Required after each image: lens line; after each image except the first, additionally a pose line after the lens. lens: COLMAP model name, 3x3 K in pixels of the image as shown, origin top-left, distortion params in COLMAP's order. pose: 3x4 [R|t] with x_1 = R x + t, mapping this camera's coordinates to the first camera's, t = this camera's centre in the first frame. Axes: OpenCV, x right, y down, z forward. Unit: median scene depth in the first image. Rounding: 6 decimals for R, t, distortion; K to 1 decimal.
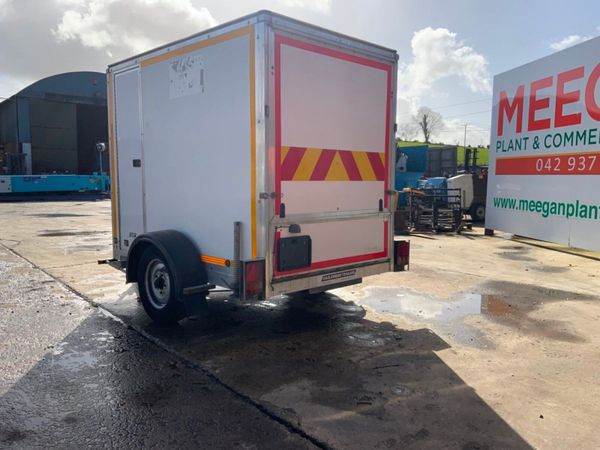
lens RADIAL K [[495.7, 0, 300.0], [0, 495.7, 225.0], [0, 0, 1]] dist [0.078266, -0.156841]
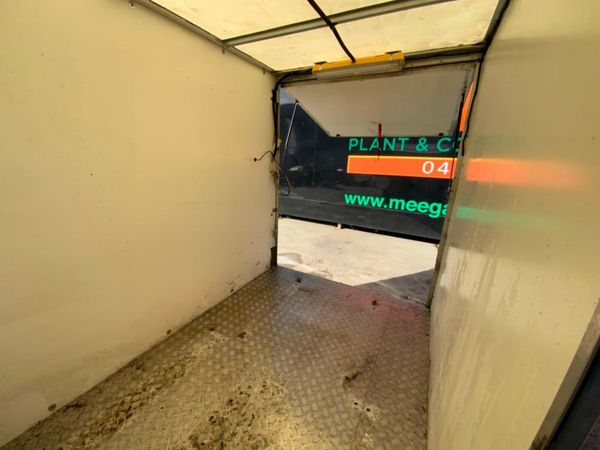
lens RADIAL K [[242.0, 0, 300.0], [0, 242.0, 225.0], [0, 0, 1]] dist [0.021980, -0.017172]
pose [[-0.305263, -0.280411, 0.910046, -0.351553], [0.052173, 0.949302, 0.310007, -0.206878], [-0.950838, 0.142114, -0.275157, 1.149345]]
